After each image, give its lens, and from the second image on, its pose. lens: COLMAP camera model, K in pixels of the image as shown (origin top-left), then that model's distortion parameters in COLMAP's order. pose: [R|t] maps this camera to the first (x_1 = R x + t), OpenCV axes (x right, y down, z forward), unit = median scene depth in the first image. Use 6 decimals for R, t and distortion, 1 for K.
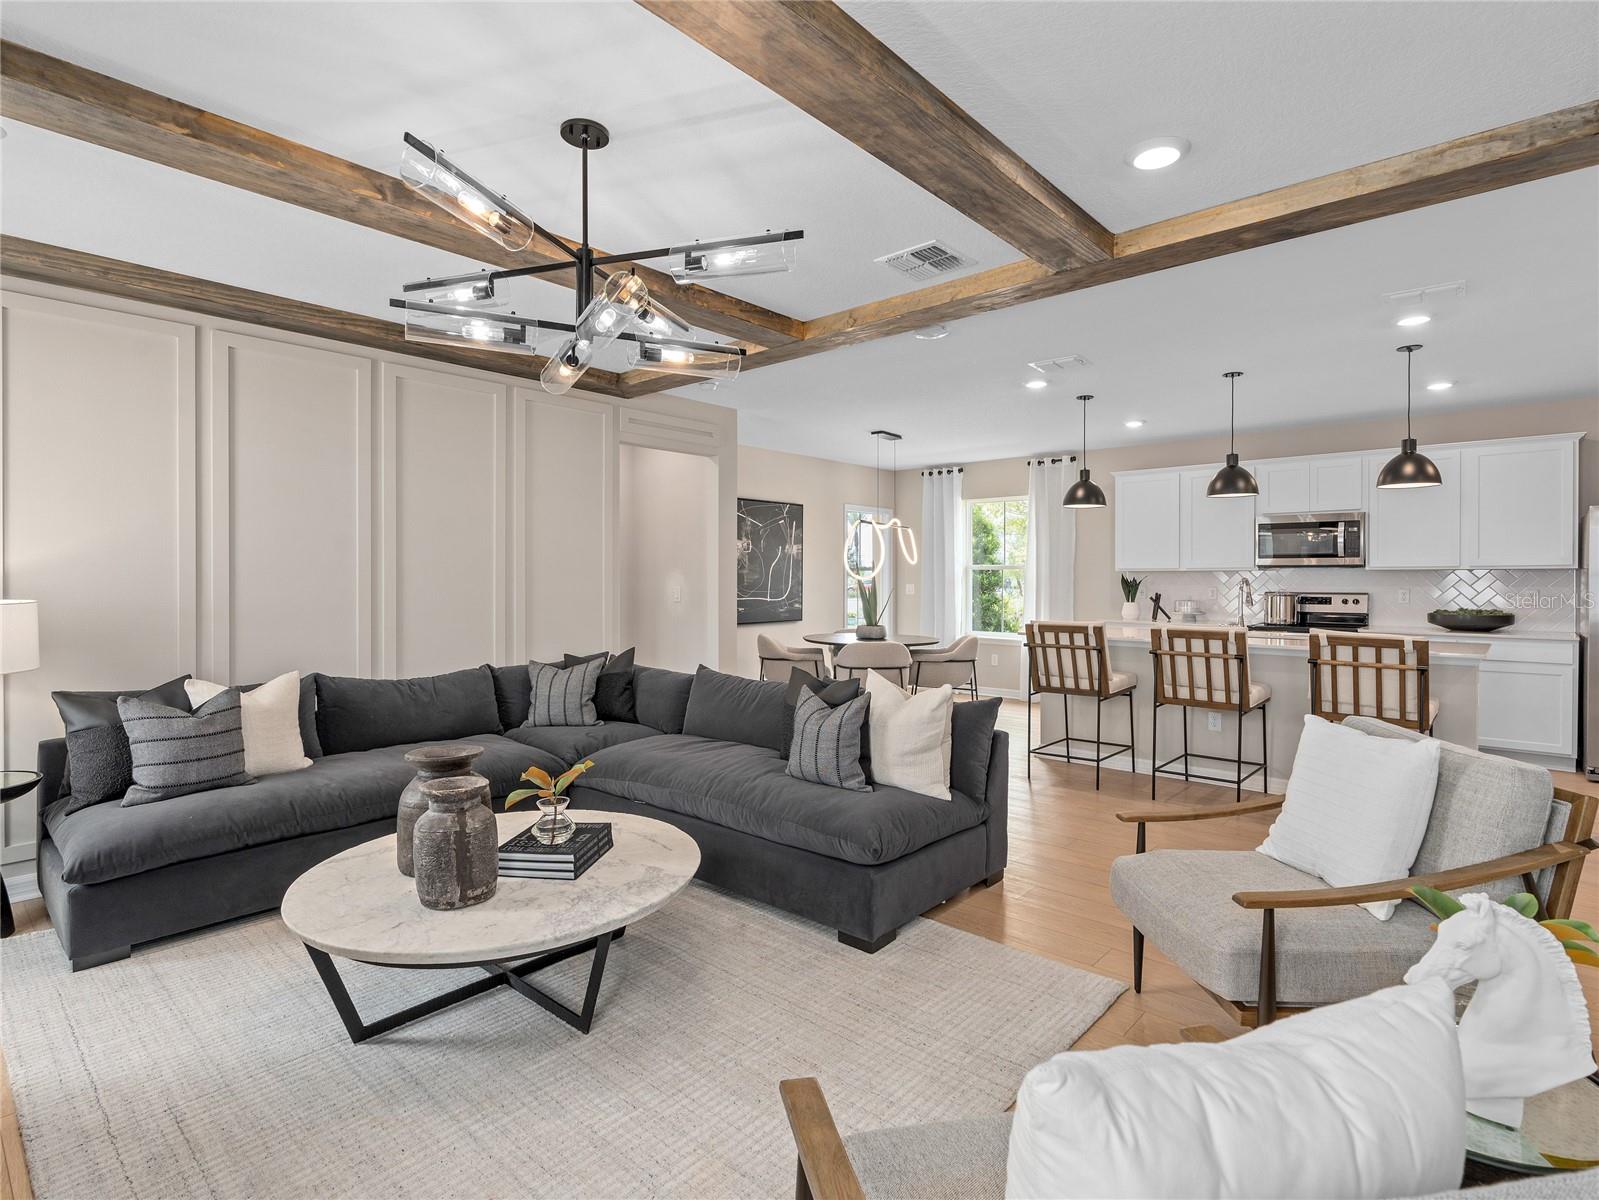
lens RADIAL K [[815.6, 0, 801.6], [0, 815.6, 582.0], [0, 0, 1]] dist [-0.004056, 0.000101]
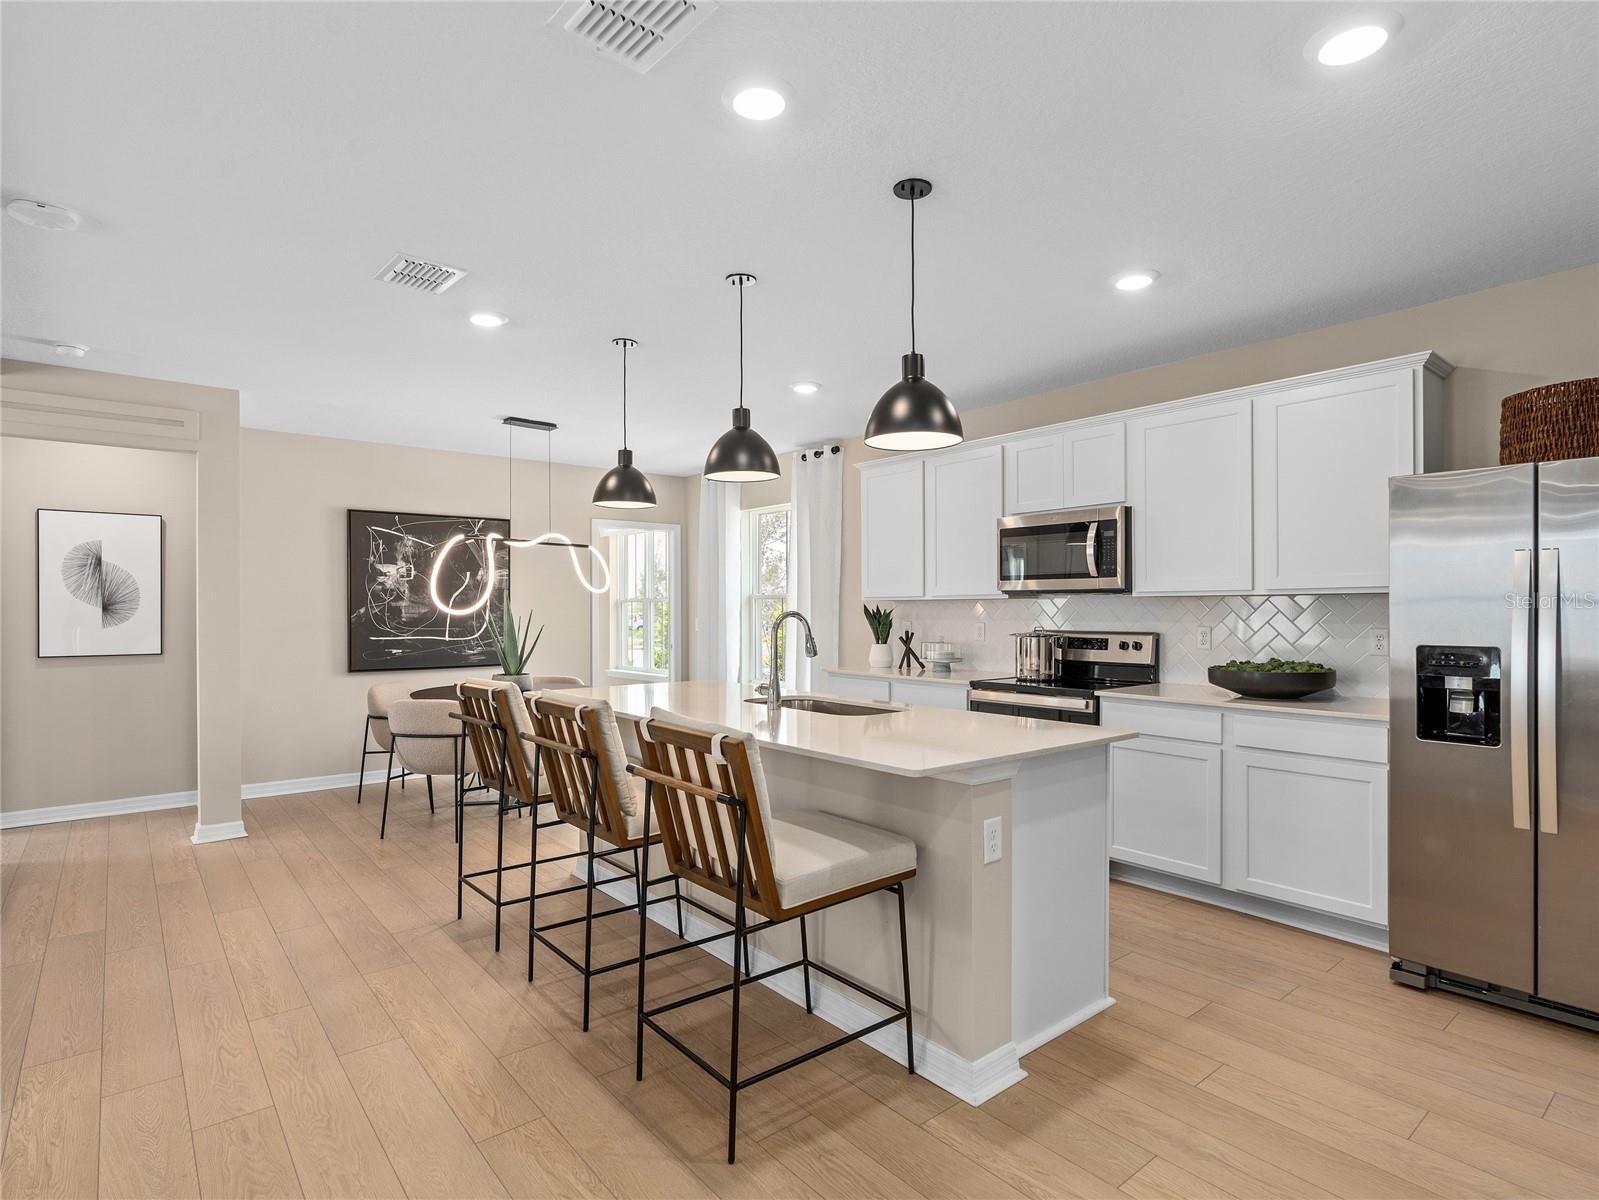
lens RADIAL K [[837.4, 0, 799.5], [0, 837.4, 600.0], [0, 0, 1]] dist [-0.002405, -0.000038]
pose [[0.987535, -0.006331, -0.157272, 0.510505], [0.003949, 0.999873, -0.015454, -0.003094], [0.157350, 0.014641, 0.987434, 0.295362]]
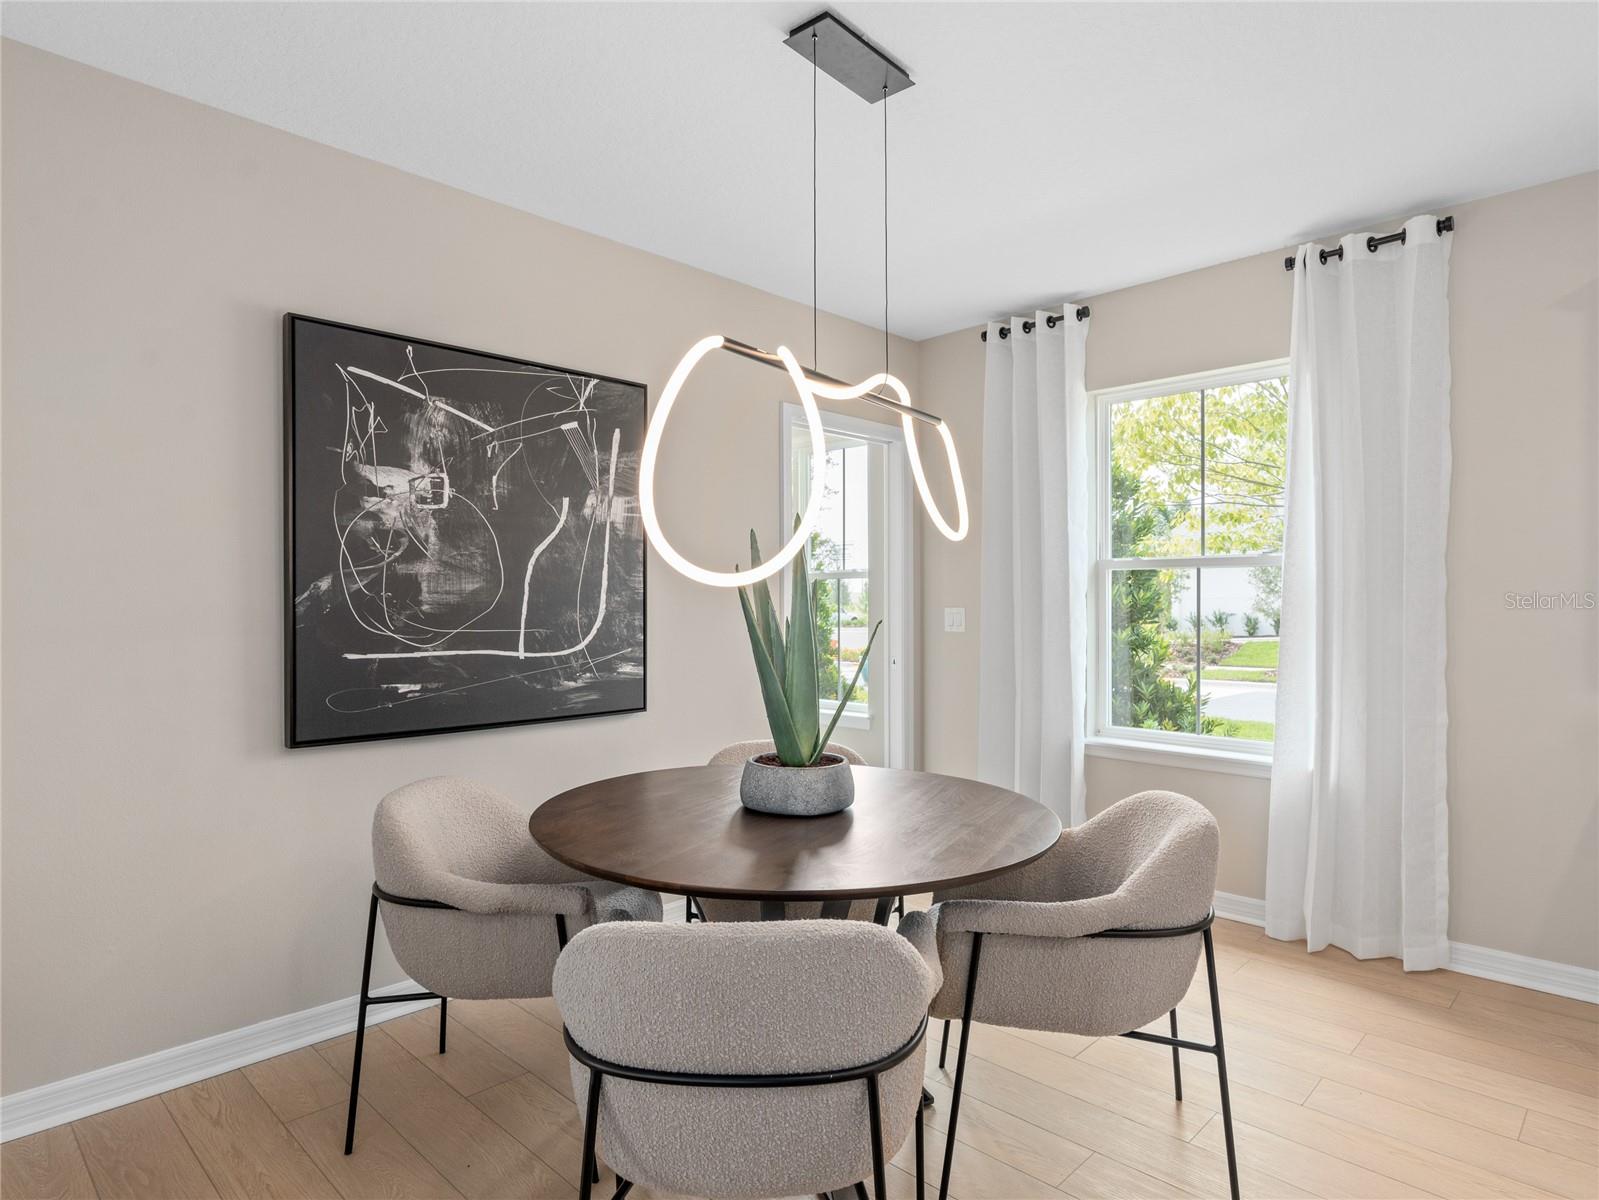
lens RADIAL K [[913.3, 0, 803.8], [0, 913.3, 596.3], [0, 0, 1]] dist [-0.002925, -0.000302]
pose [[0.998904, -0.003760, -0.046652, 0.110278], [0.003247, 0.999934, -0.011054, 0.002414], [0.046691, 0.010890, 0.998850, 0.754841]]
